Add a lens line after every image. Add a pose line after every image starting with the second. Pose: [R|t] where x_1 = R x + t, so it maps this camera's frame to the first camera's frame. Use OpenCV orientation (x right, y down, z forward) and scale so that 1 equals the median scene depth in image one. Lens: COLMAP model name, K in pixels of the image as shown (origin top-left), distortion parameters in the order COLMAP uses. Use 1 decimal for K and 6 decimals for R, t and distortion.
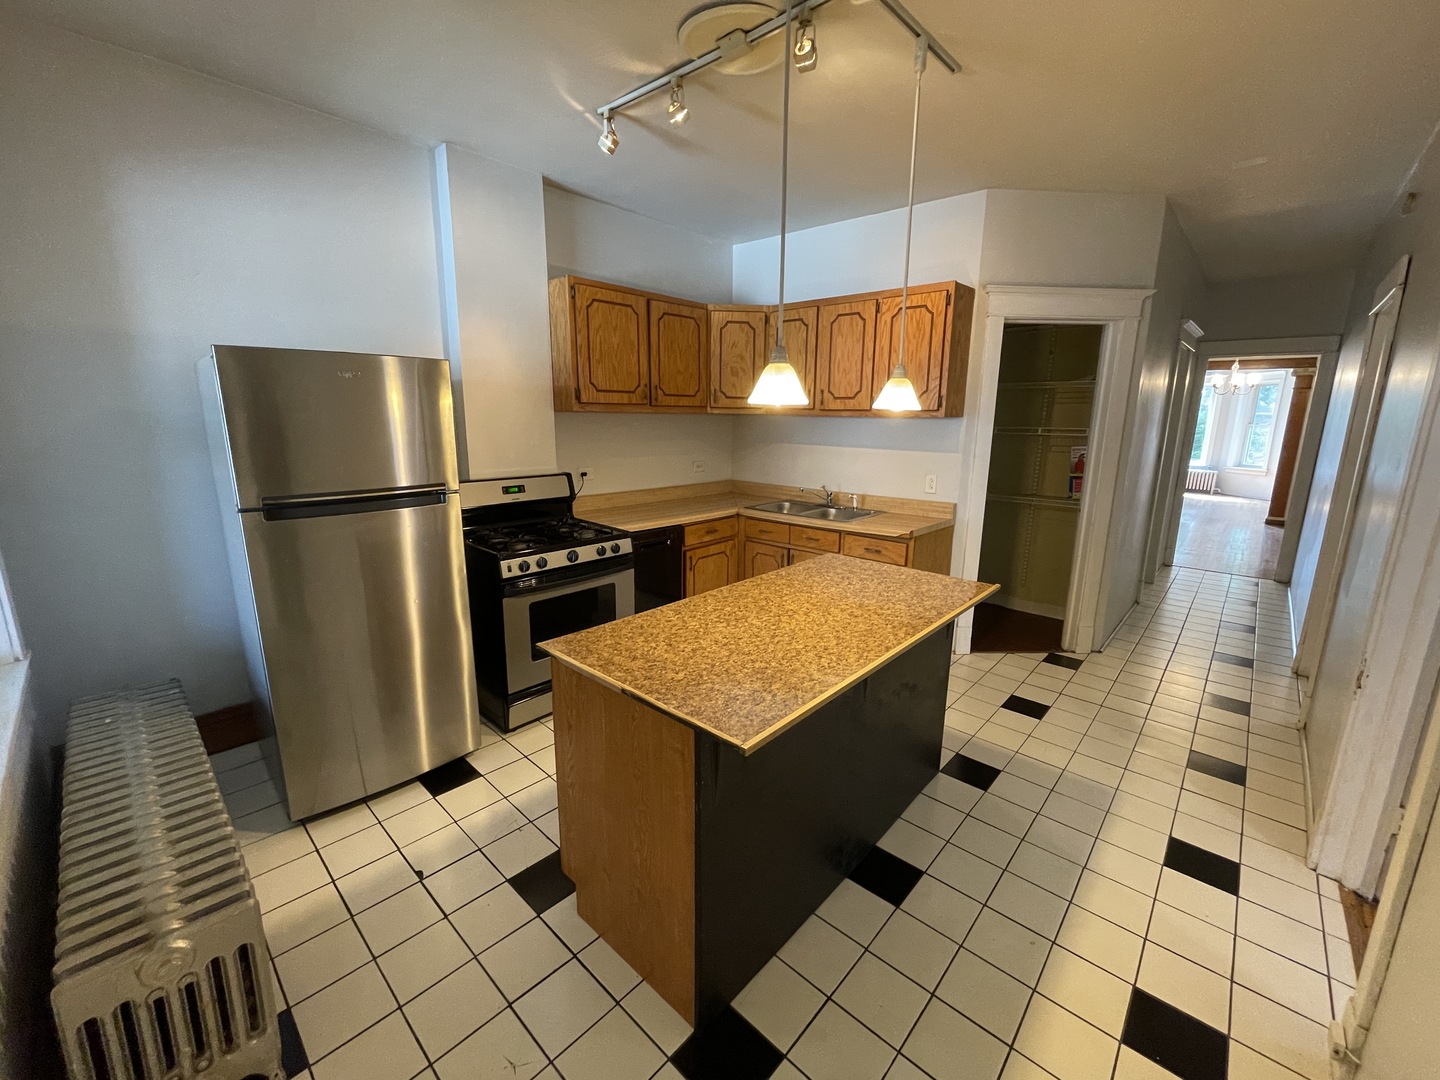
lens RADIAL K [[583.8, 0, 720.0], [0, 583.8, 535.1], [0, 0, 1]] dist [-0.003432, -0.000353]
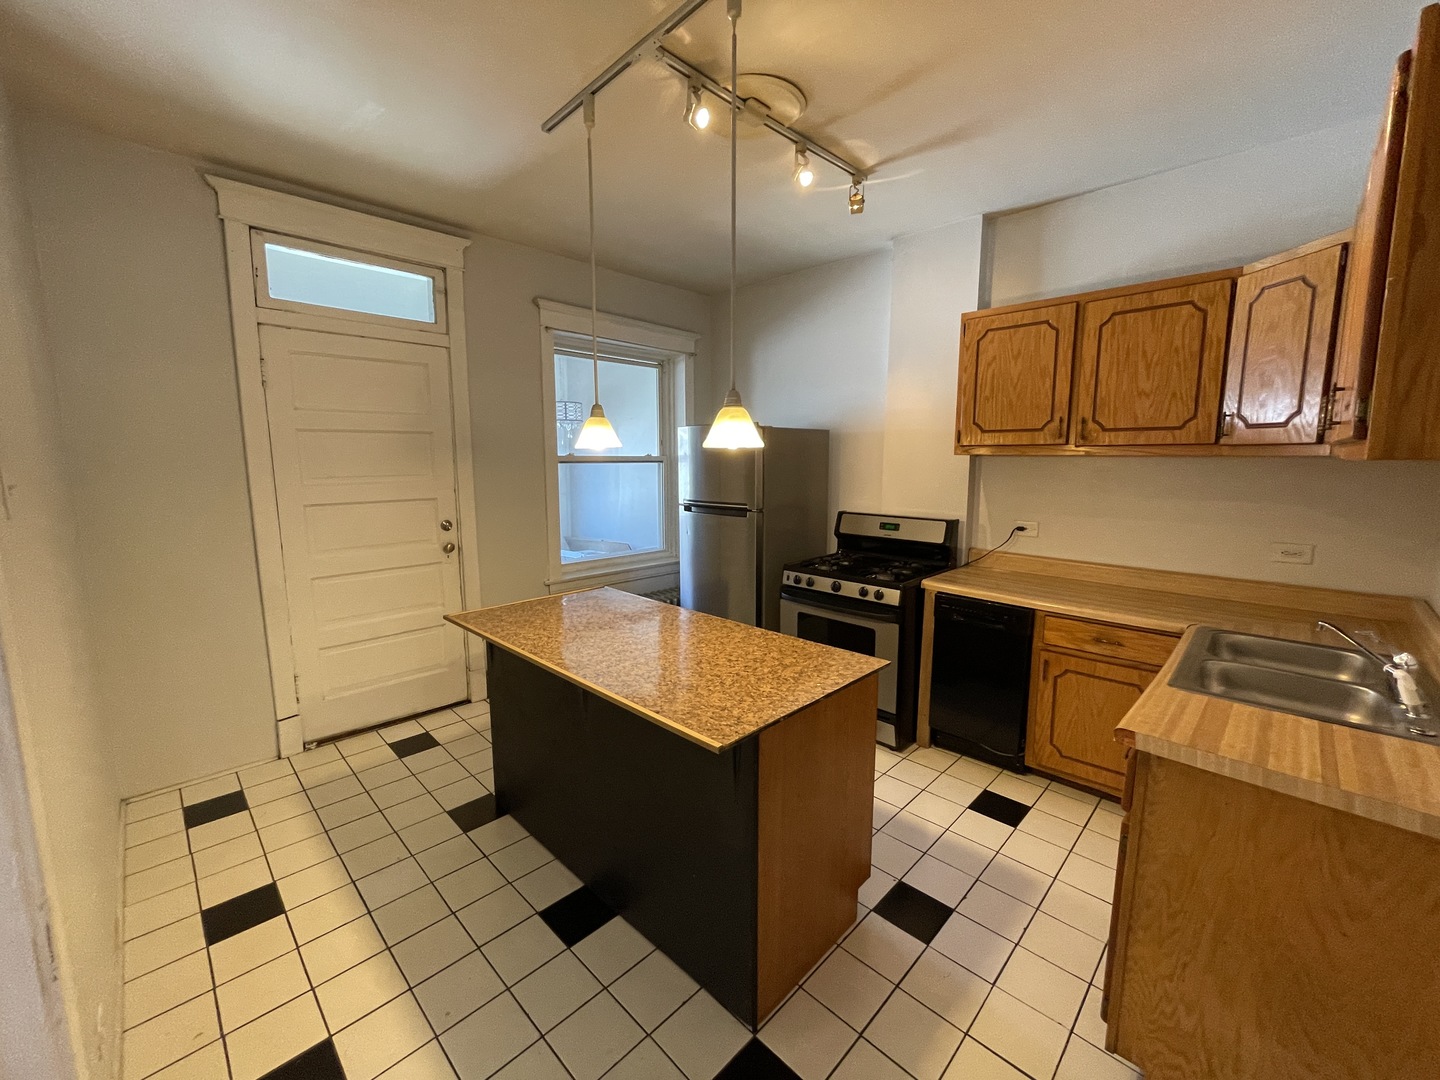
lens RADIAL K [[583.8, 0, 721.7], [0, 583.8, 533.7], [0, 0, 1]] dist [-0.003432, -0.000353]
pose [[-0.035758, 0.122030, -0.991882, 0.748464], [-0.203494, 0.970834, 0.126777, -0.140048], [0.978423, 0.206375, -0.009883, 0.708127]]
